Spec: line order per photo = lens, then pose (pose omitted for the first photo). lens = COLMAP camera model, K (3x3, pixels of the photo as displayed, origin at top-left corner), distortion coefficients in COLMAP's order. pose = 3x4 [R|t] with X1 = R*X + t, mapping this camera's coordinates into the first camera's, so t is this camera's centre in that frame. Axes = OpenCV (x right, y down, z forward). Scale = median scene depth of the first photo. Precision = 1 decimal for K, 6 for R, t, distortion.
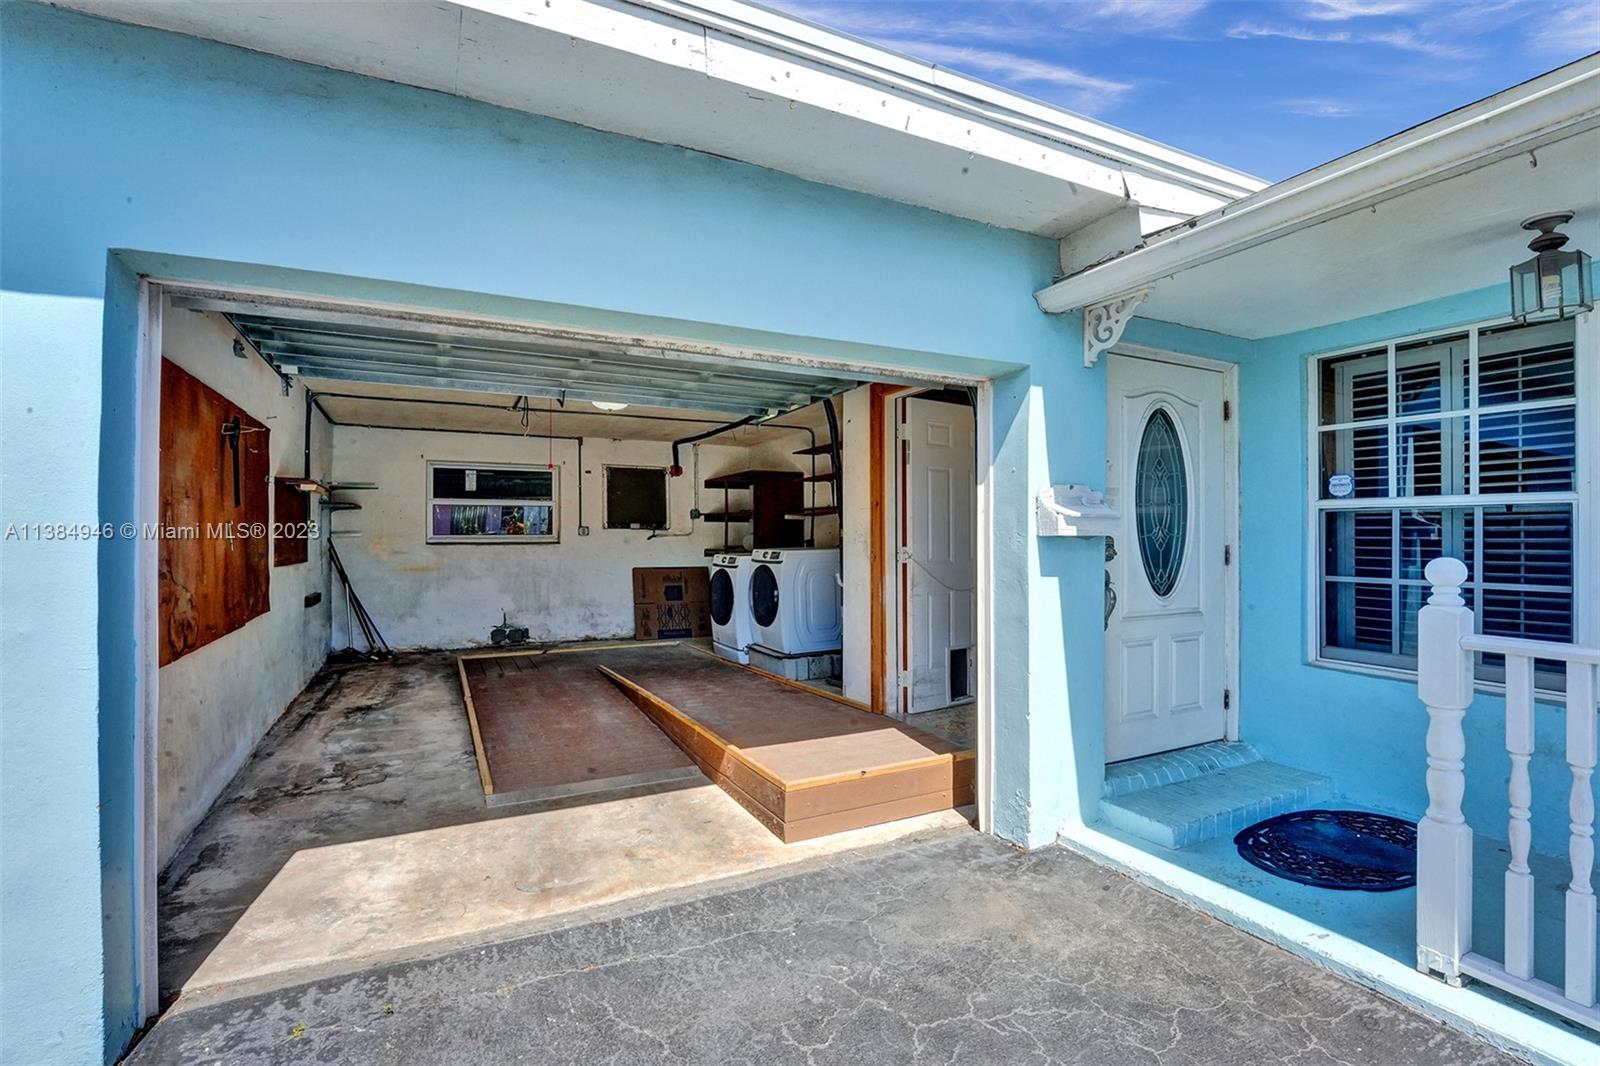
lens RADIAL K [[750.2, 0, 804.0], [0, 750.2, 523.3], [0, 0, 1]] dist [-0.001949, -0.000658]
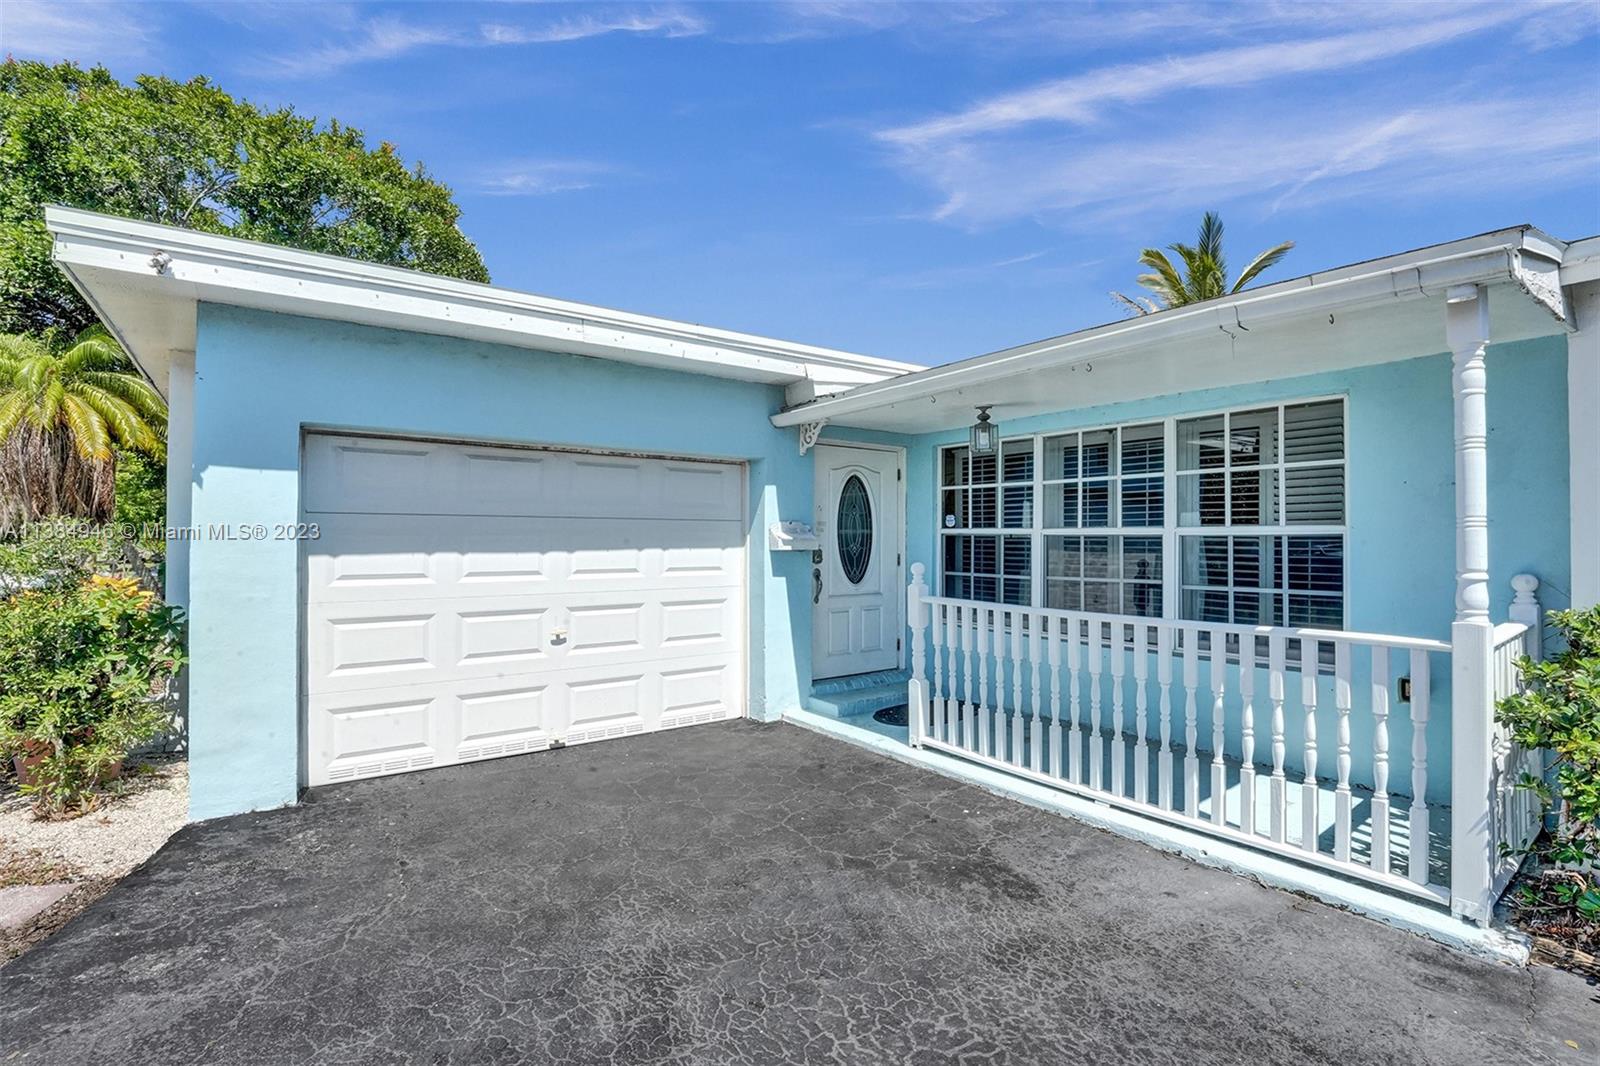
lens RADIAL K [[750.2, 0, 804.0], [0, 750.2, 523.3], [0, 0, 1]] dist [-0.001949, -0.000658]
pose [[0.987931, 0.006452, 0.154757, 0.109851], [-0.006179, 0.999978, -0.002248, -0.044592], [-0.154768, 0.001264, 0.987950, -0.816055]]
